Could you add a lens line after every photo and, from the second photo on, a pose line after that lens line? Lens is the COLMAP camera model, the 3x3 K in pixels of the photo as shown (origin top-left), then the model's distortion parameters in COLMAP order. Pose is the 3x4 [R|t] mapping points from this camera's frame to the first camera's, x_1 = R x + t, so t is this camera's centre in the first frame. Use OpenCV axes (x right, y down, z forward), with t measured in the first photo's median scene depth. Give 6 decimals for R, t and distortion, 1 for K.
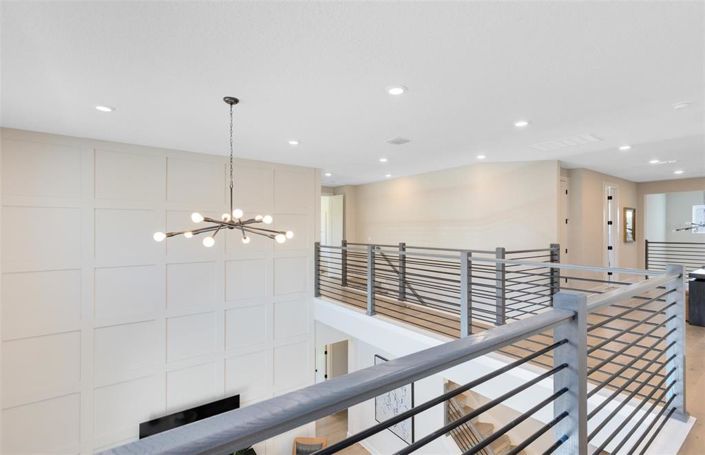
lens RADIAL K [[325.3, 0, 355.8], [0, 325.3, 228.3], [0, 0, 1]] dist [0.003530, 0.000272]
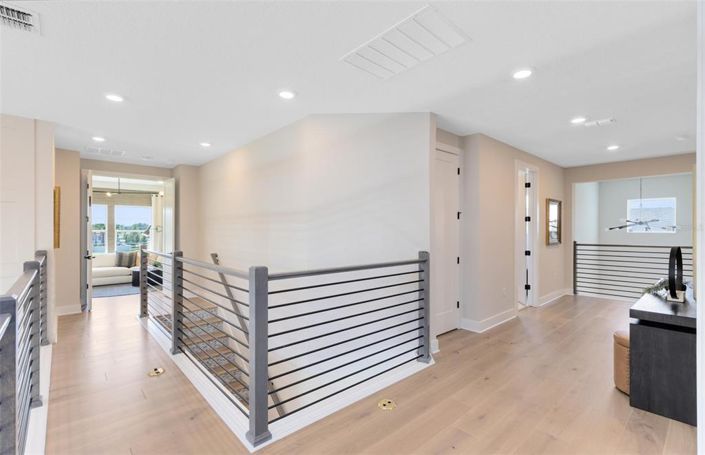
lens RADIAL K [[325.3, 0, 349.4], [0, 325.3, 229.0], [0, 0, 1]] dist [0.003530, 0.000272]
pose [[0.994966, 0.000230, 0.100211, 0.301431], [-0.000843, 0.999981, 0.006070, 0.001946], [-0.100208, -0.006124, 0.994948, 0.304828]]
